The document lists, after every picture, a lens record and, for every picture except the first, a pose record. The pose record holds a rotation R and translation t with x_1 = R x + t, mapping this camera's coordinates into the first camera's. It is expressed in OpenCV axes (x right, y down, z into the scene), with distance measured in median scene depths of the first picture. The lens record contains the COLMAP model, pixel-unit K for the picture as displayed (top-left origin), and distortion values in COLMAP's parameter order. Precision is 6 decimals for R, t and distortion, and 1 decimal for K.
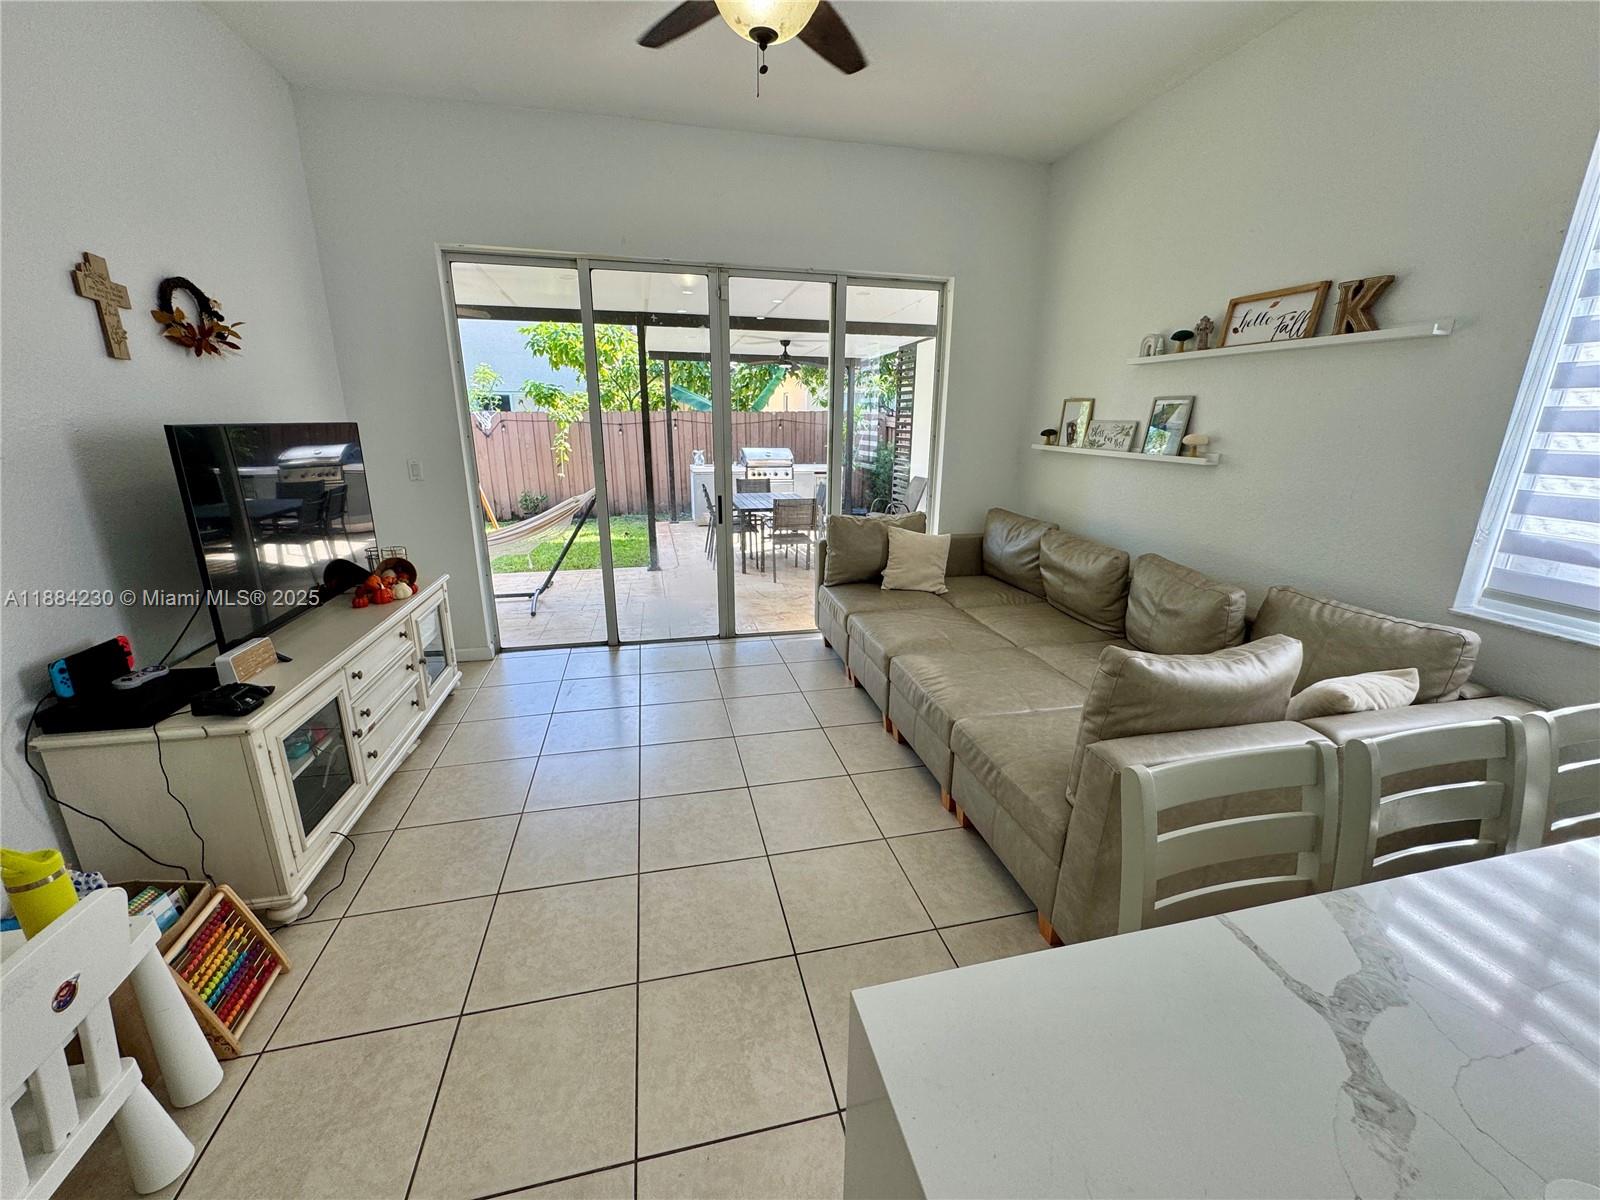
lens RADIAL K [[642.8, 0, 794.8], [0, 642.8, 601.7], [0, 0, 1]] dist [-0.001641, 0.000032]
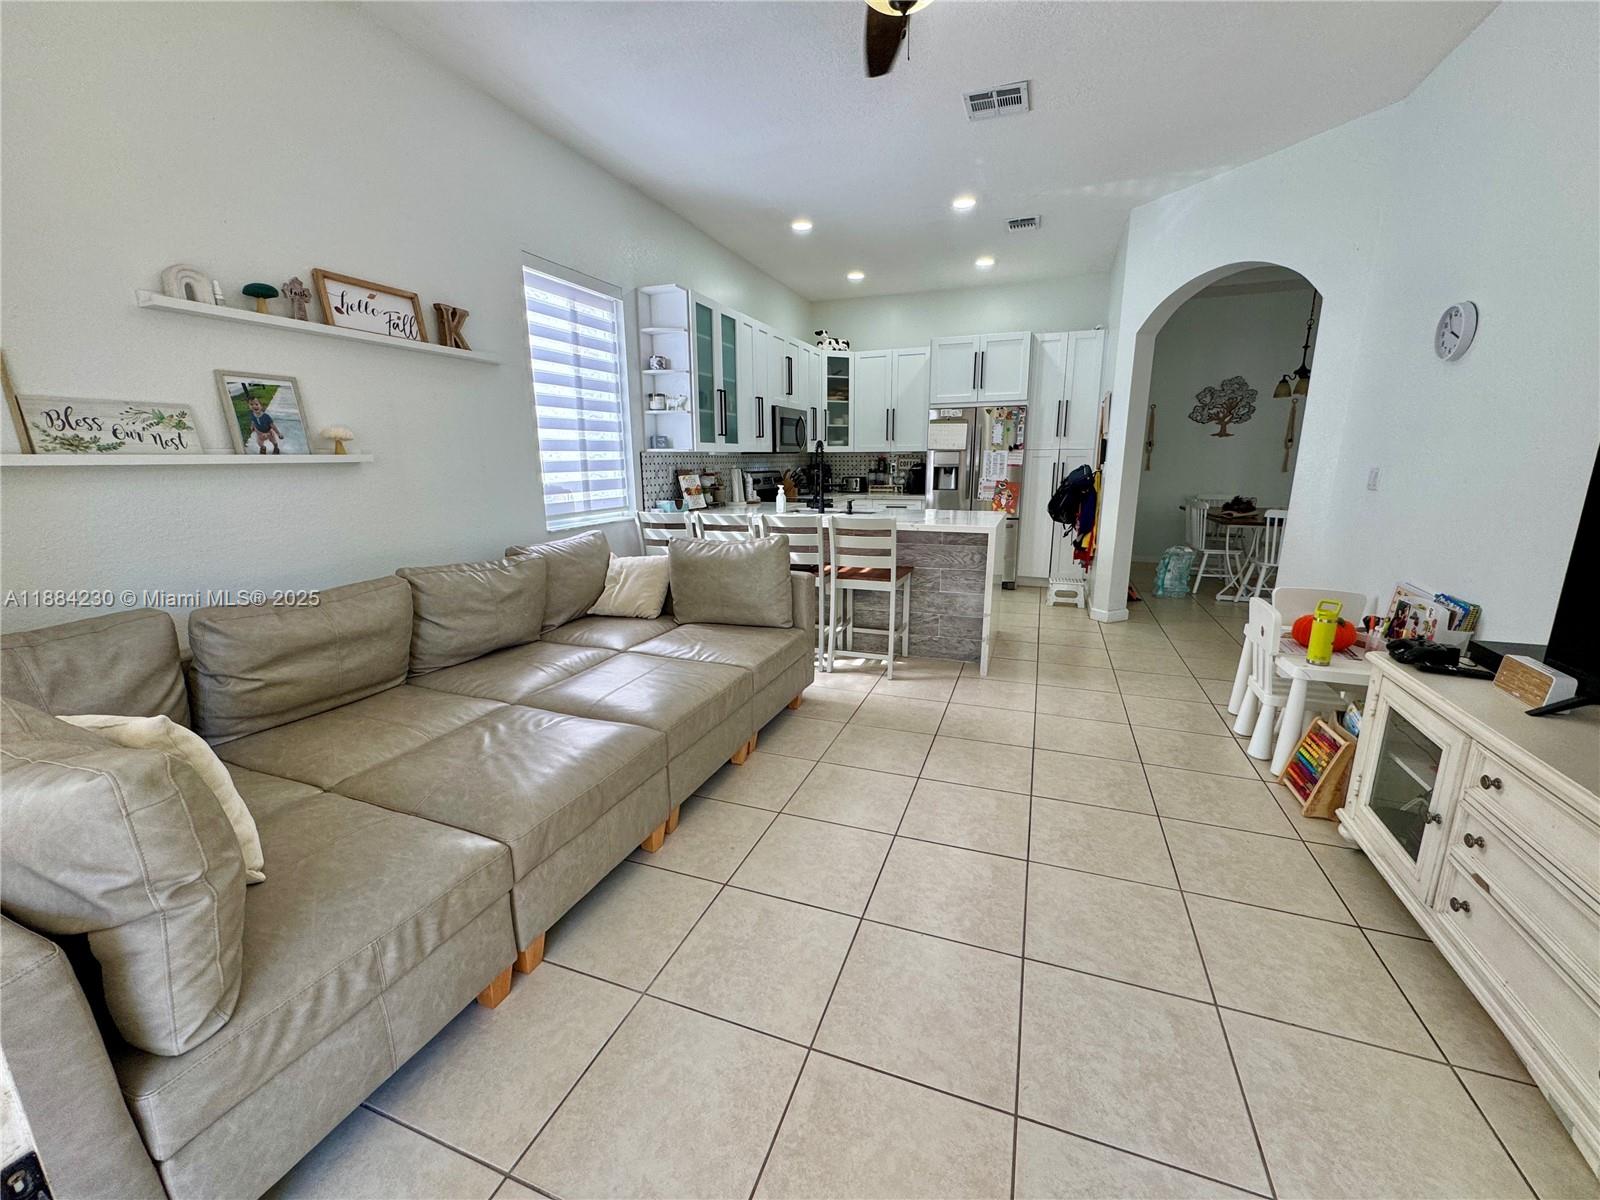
lens RADIAL K [[642.8, 0, 801.4], [0, 642.8, 604.1], [0, 0, 1]] dist [-0.001641, 0.000032]
pose [[-0.832257, -0.126657, 0.539728, -0.300615], [0.153669, 0.882702, 0.444098, -0.291489], [-0.532667, 0.452543, -0.715172, 1.195998]]
